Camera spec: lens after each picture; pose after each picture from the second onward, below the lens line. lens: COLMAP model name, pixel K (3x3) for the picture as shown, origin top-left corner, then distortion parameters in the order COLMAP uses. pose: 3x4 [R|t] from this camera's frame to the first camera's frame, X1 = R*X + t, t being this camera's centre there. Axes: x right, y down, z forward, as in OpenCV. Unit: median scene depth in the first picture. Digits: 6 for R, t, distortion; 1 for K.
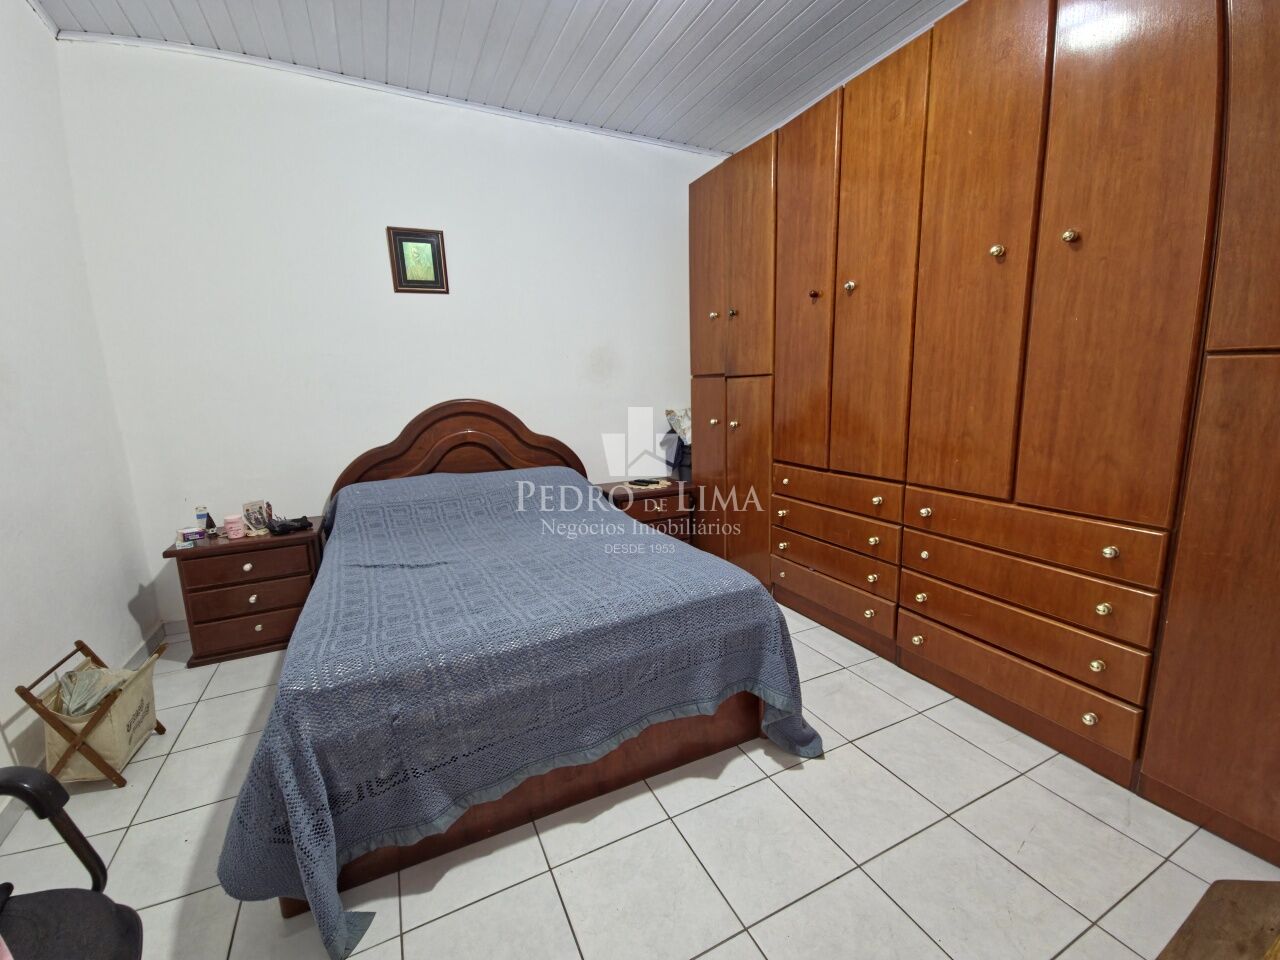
lens RADIAL K [[533.1, 0, 632.0], [0, 533.1, 479.4], [0, 0, 1]] dist [0.011373, -0.007078]
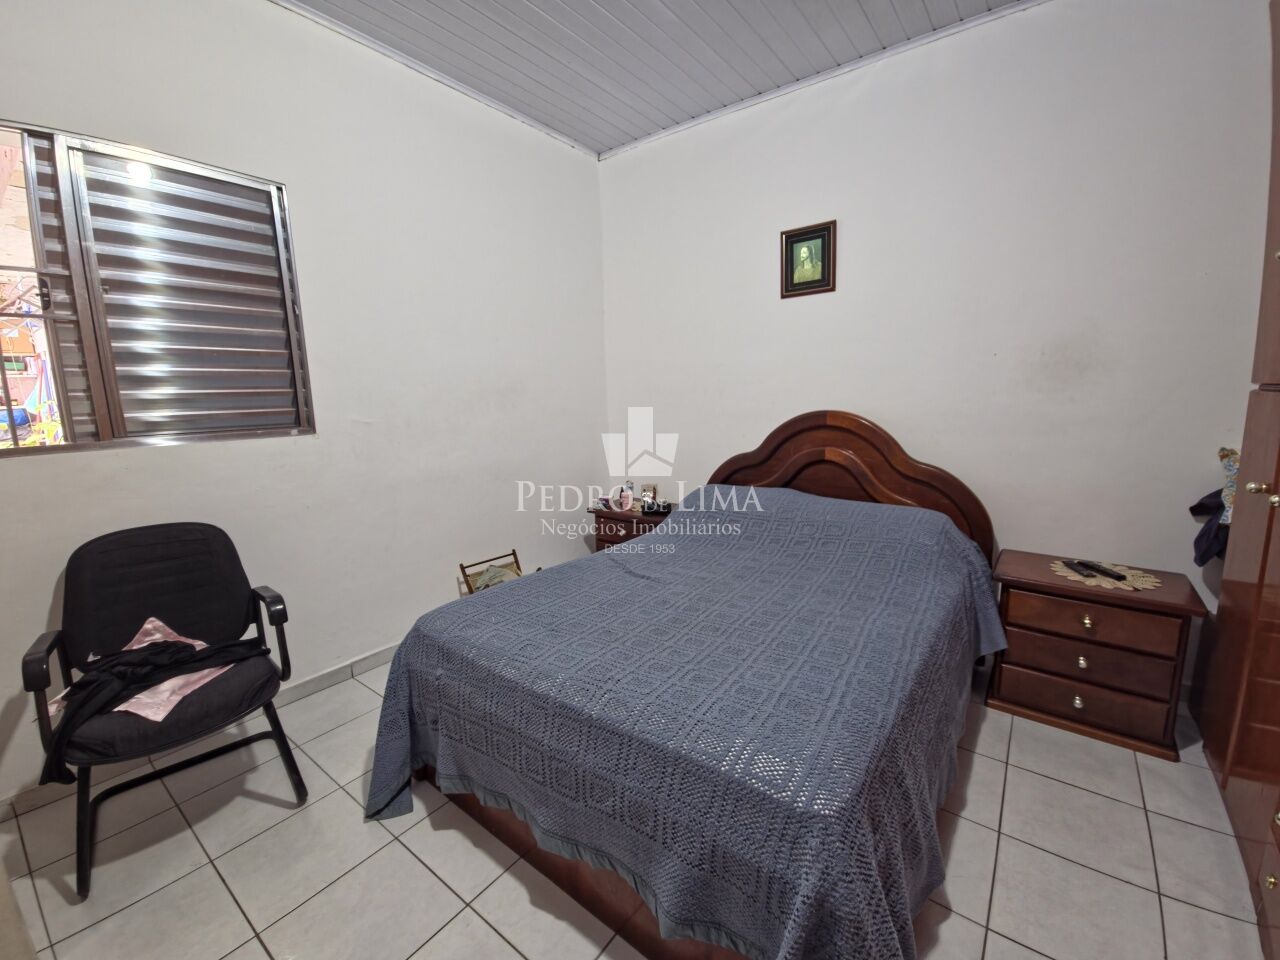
lens RADIAL K [[533.1, 0, 646.7], [0, 533.1, 471.8], [0, 0, 1]] dist [0.011373, -0.007078]
pose [[0.461830, 0.156850, -0.872989, 0.344795], [-0.152489, 0.983626, 0.096059, -0.095616], [0.873762, 0.088758, 0.478186, 0.346931]]
